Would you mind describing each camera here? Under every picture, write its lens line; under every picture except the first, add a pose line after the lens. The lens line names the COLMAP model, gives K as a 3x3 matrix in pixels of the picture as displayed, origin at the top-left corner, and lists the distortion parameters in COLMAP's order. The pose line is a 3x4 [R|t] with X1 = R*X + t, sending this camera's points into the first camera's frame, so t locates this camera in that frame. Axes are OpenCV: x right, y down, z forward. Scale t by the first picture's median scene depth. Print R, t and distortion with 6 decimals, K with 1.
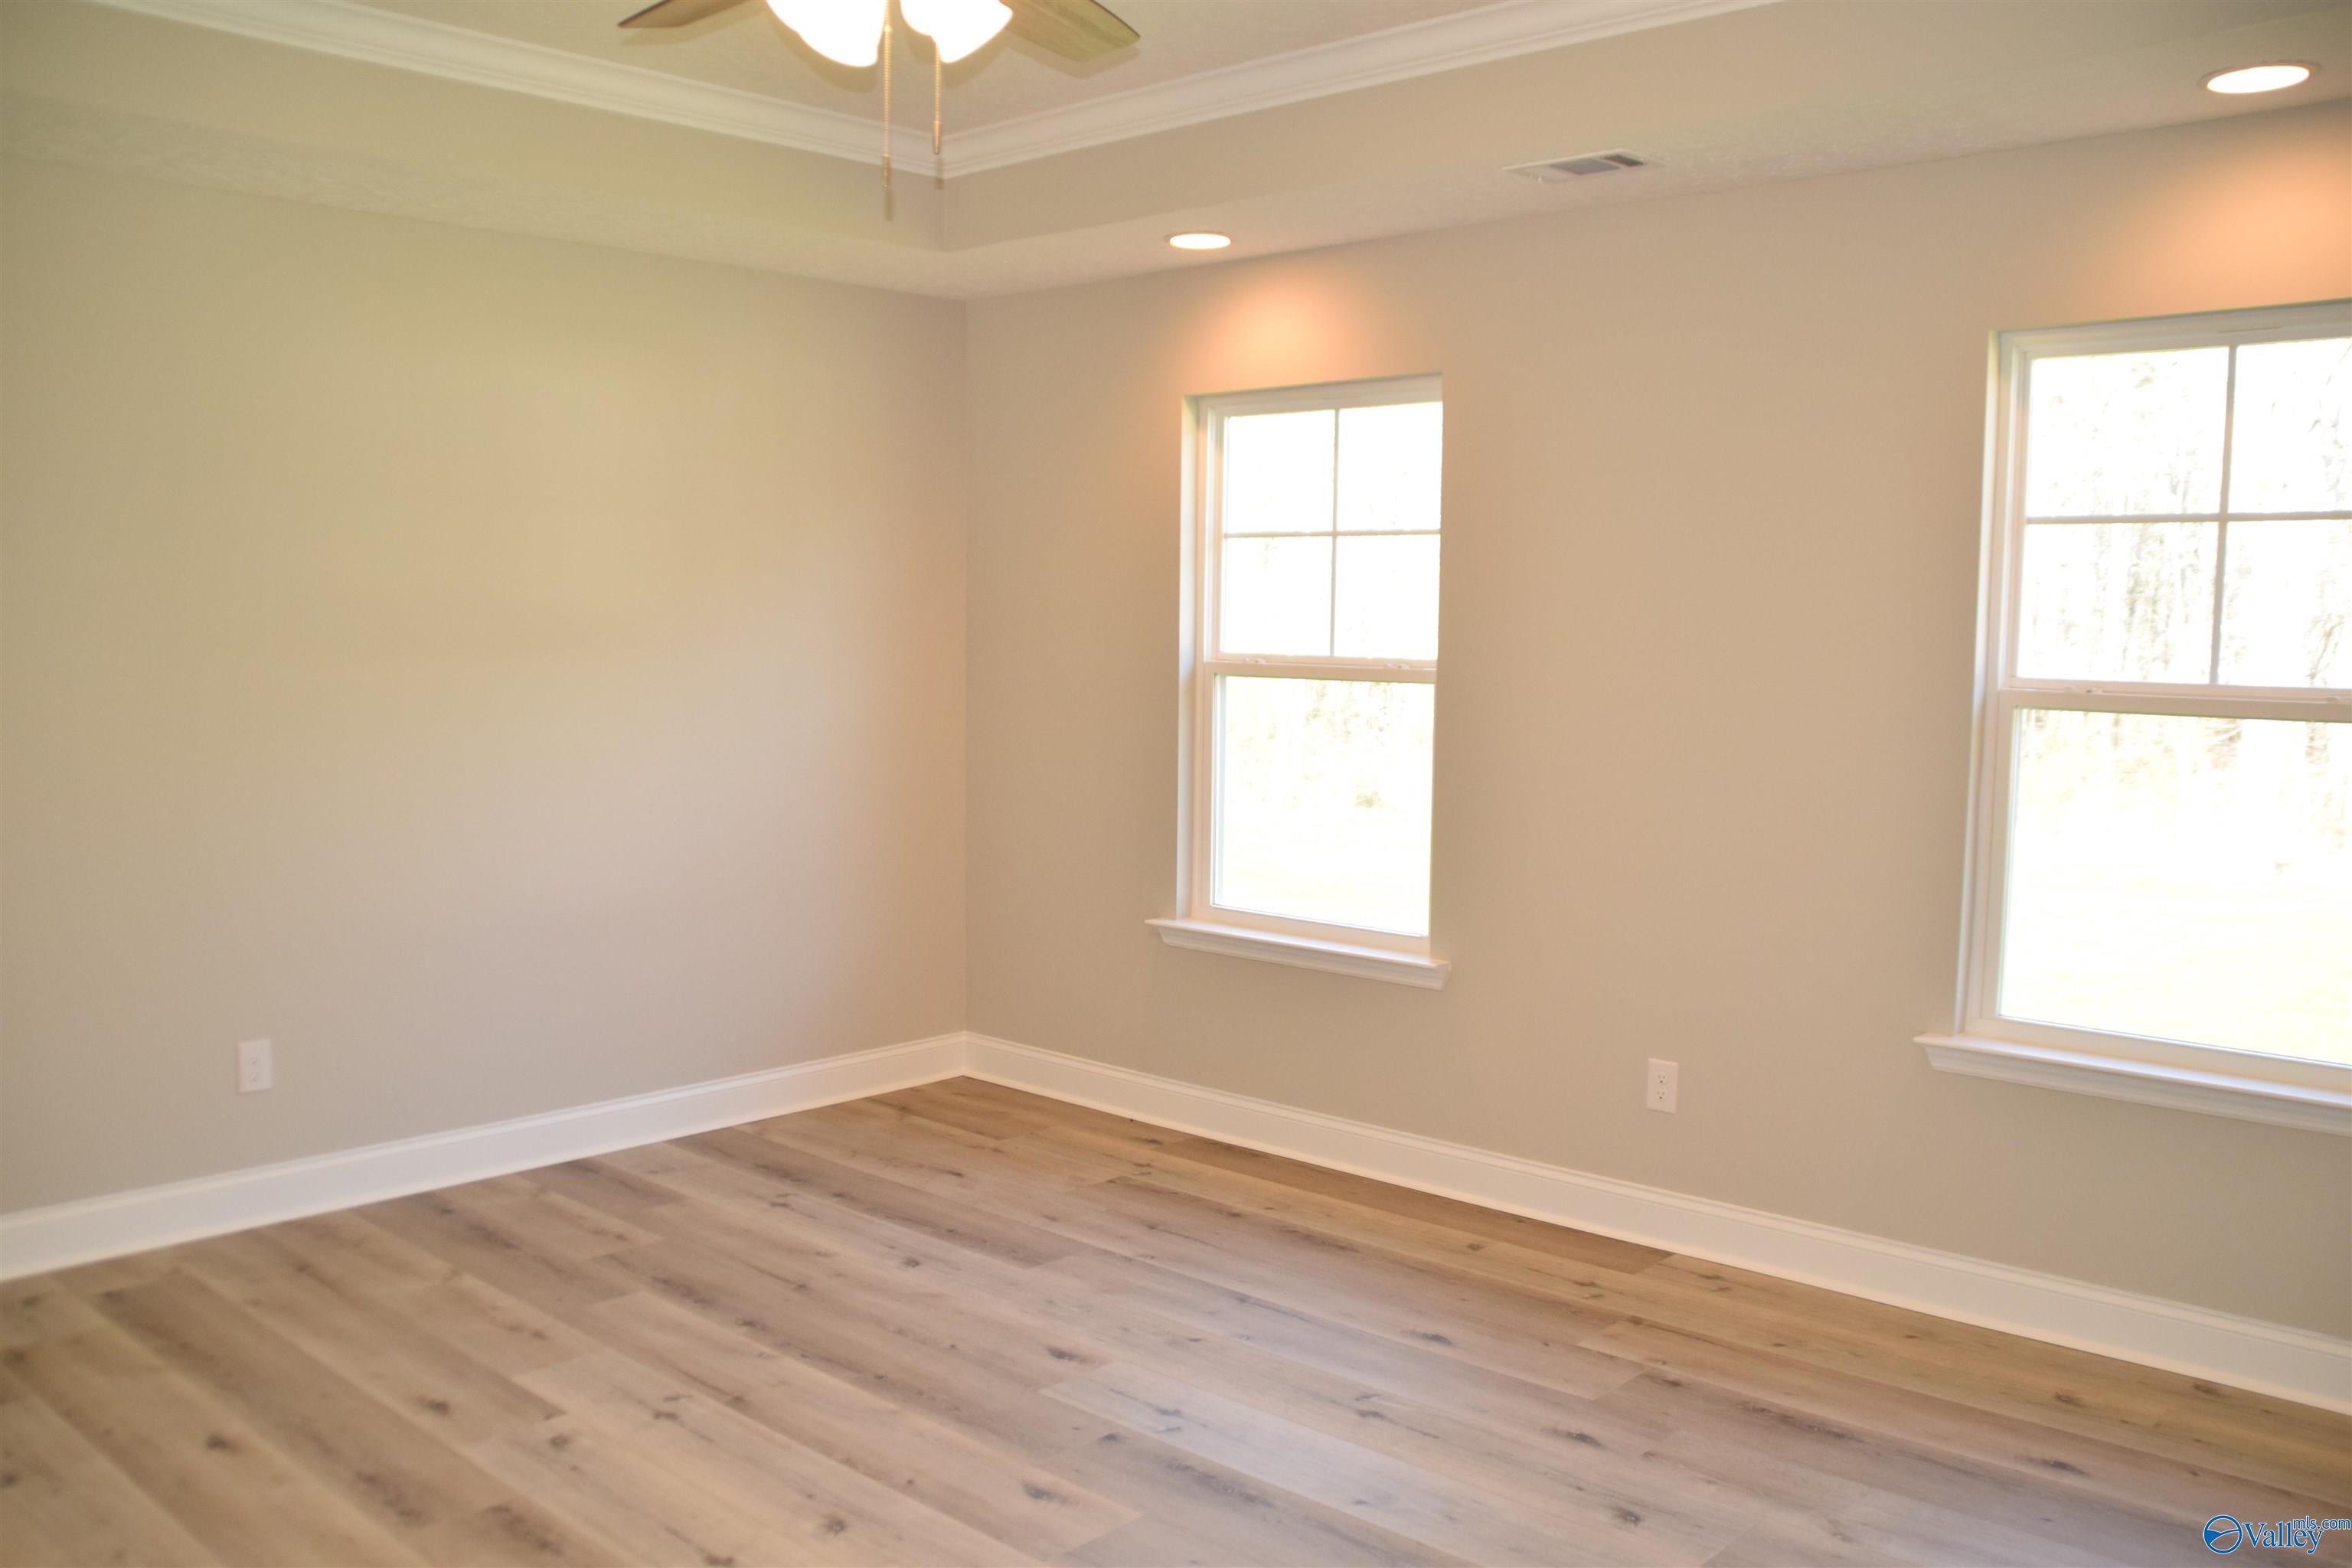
lens RADIAL K [[1748.4, 0, 1176.0], [0, 1748.4, 784.0], [0, 0, 1]] dist [-0.073065, -0.003222]
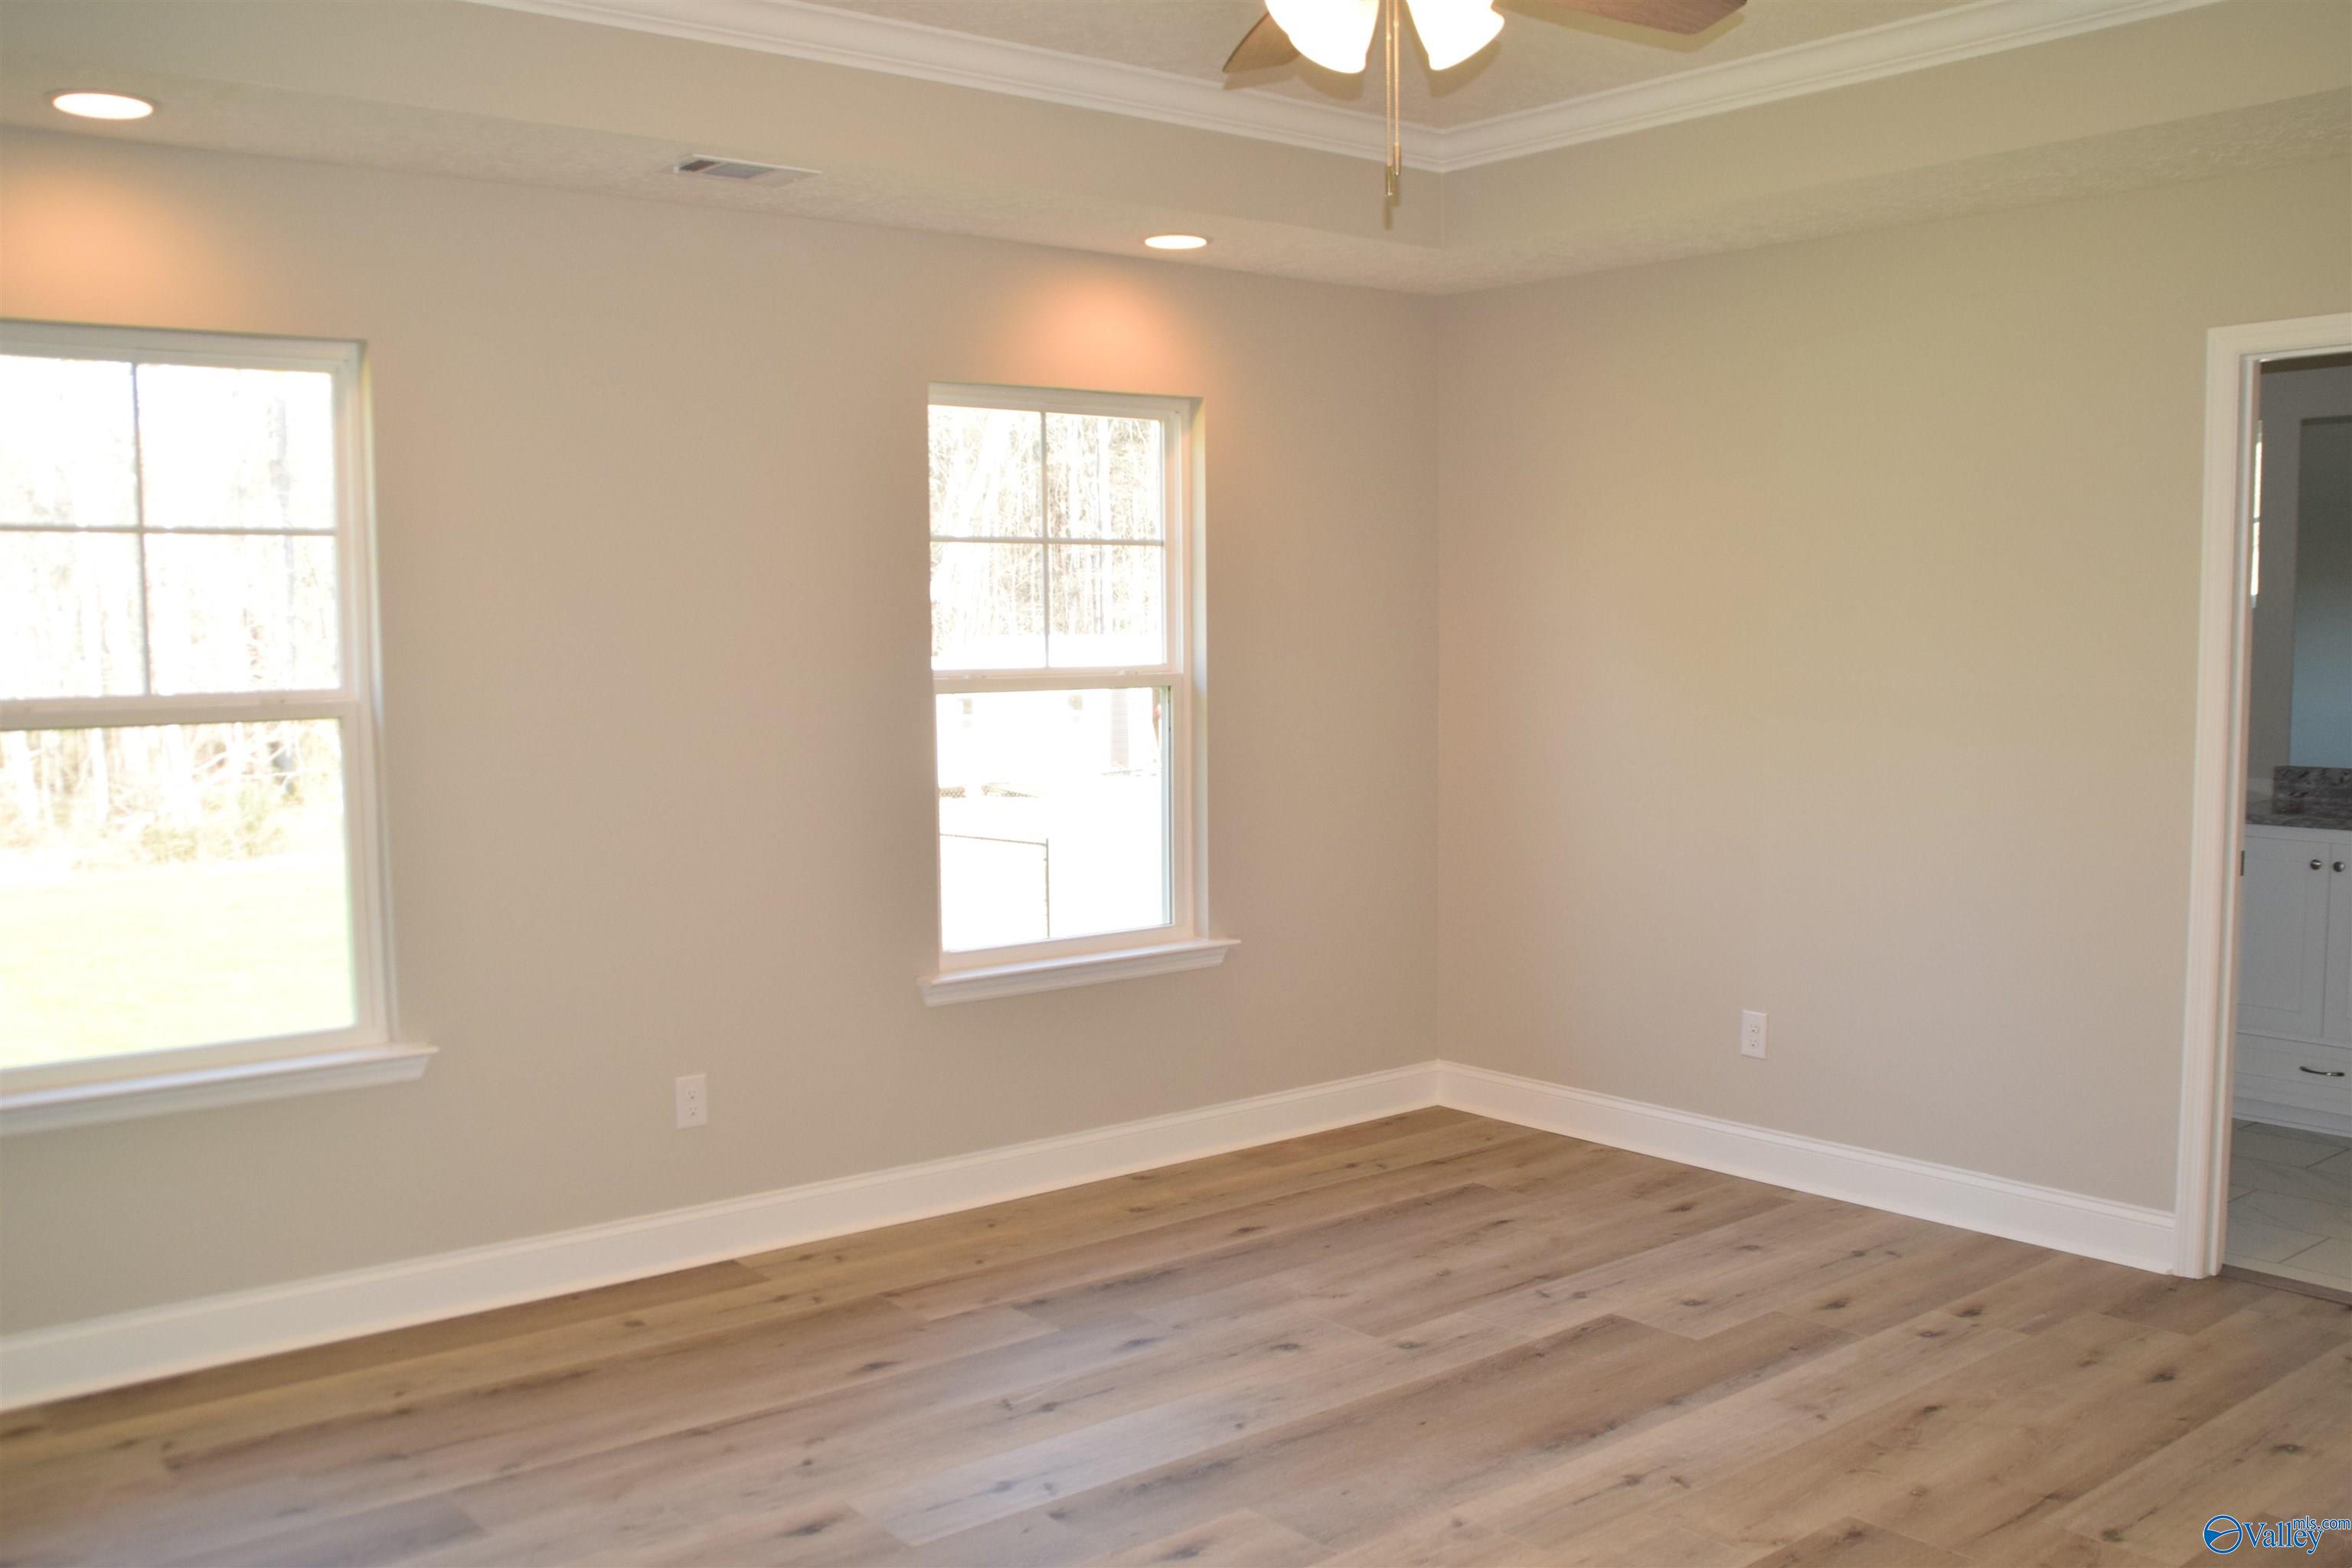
lens RADIAL K [[1849.6, 0, 1168.5], [0, 1849.6, 807.5], [0, 0, 1]] dist [-0.160511, 0.110055]
pose [[0.242500, -0.108640, 0.964049, -0.710372], [0.106125, 0.990717, 0.084950, -0.056973], [-0.964329, 0.081710, 0.251778, 0.520329]]
